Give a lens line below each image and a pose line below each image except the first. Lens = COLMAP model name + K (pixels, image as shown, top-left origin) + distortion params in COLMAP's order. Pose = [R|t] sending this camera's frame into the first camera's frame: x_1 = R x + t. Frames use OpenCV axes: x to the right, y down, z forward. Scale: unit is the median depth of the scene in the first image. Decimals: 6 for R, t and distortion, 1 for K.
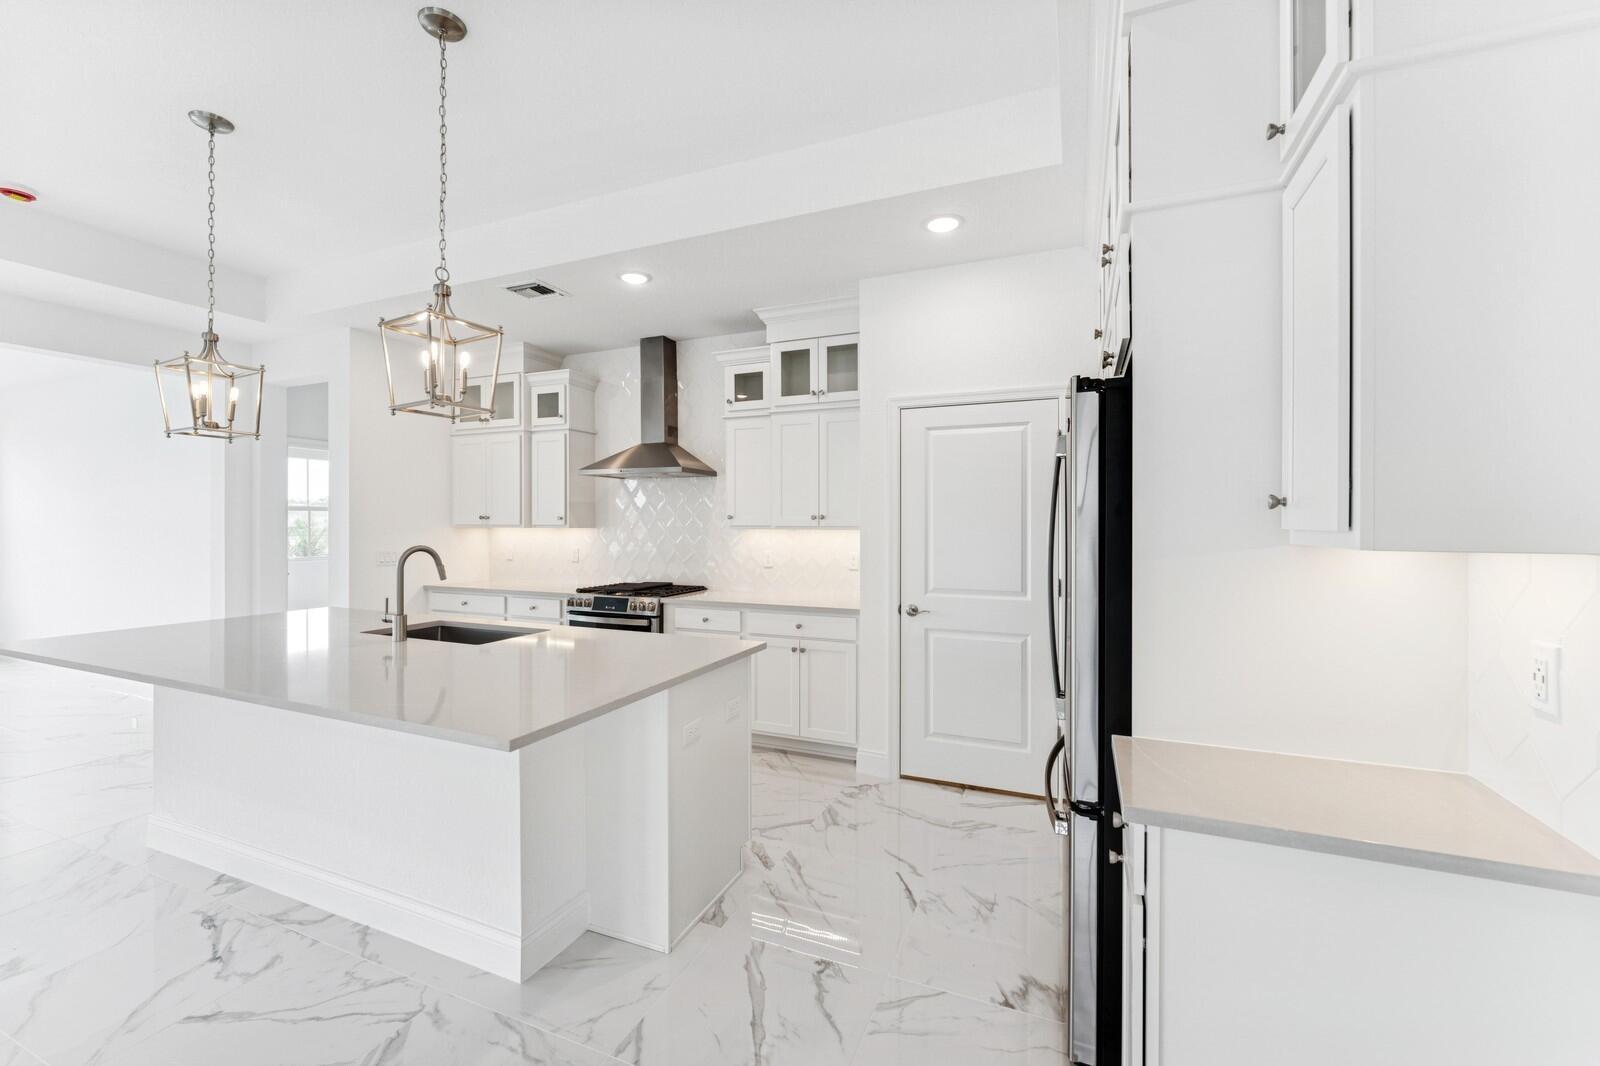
lens RADIAL K [[655.2, 0, 800.0], [0, 655.2, 533.0], [0, 0, 1]] dist [-0.000178, -0.000107]
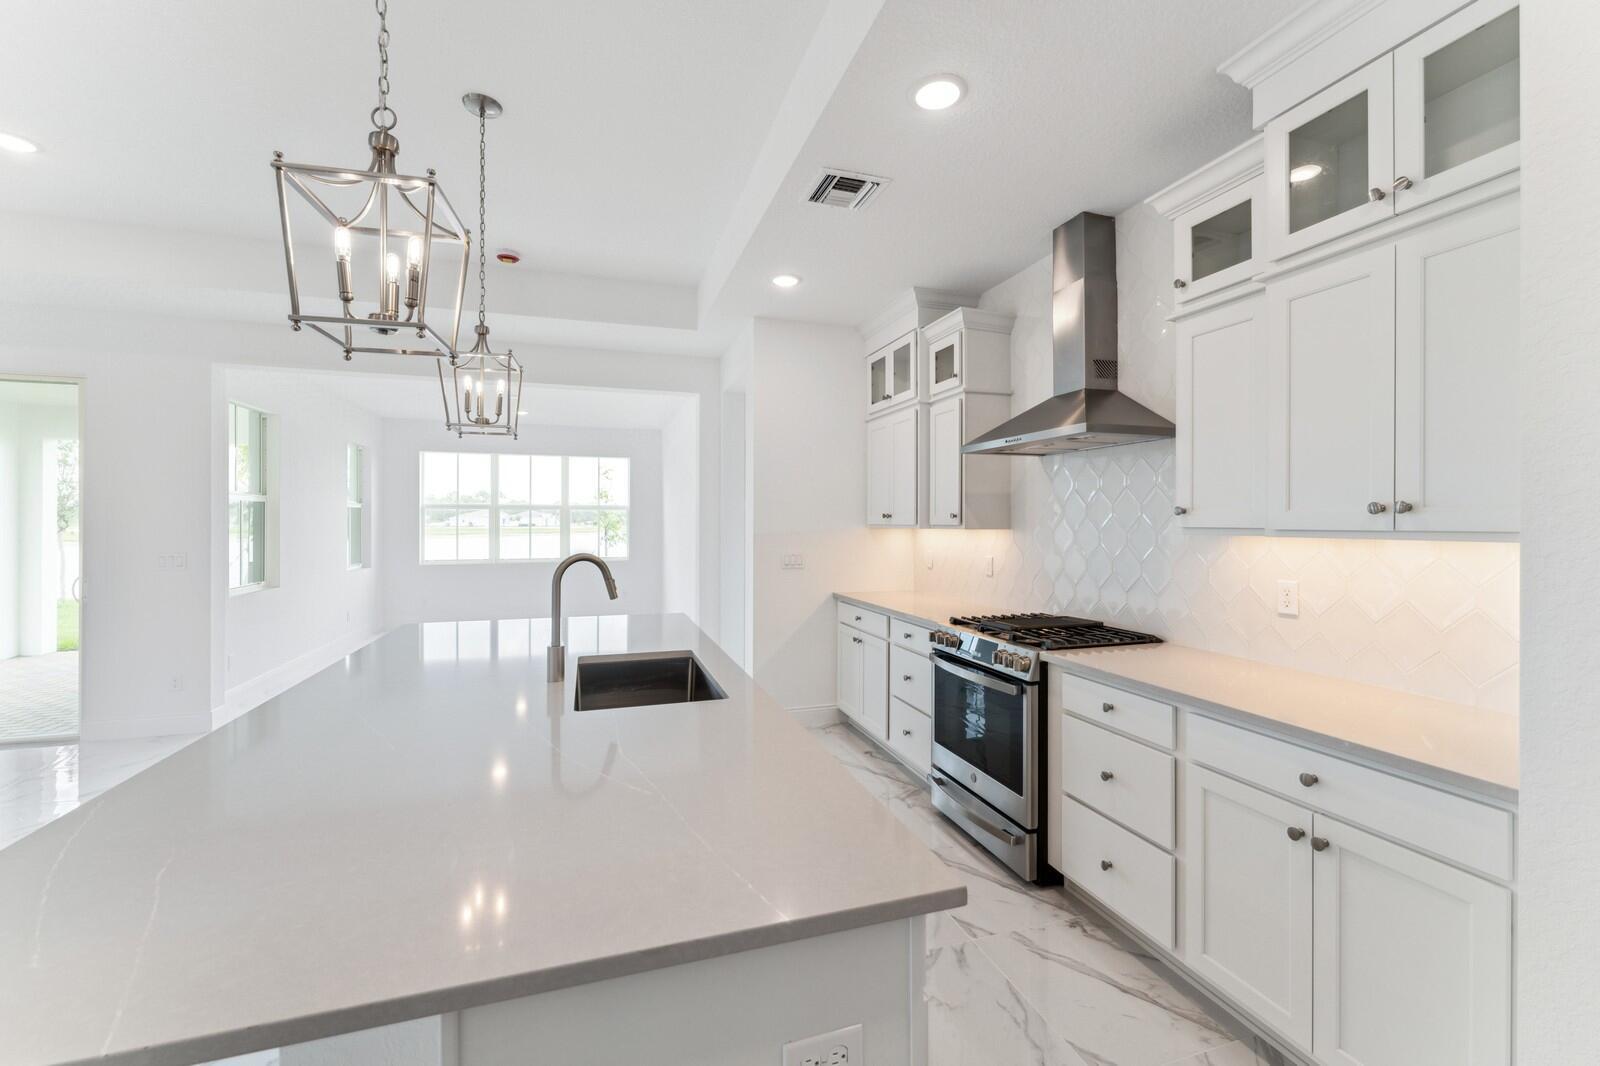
lens RADIAL K [[659.4, 0, 802.4], [0, 659.4, 527.1], [0, 0, 1]] dist [-0.002781, -0.000533]
pose [[0.656018, 0.004207, -0.754733, 0.085336], [-0.009459, 0.999952, -0.002649, -0.007321], [0.754686, 0.008877, 0.656027, 0.439063]]
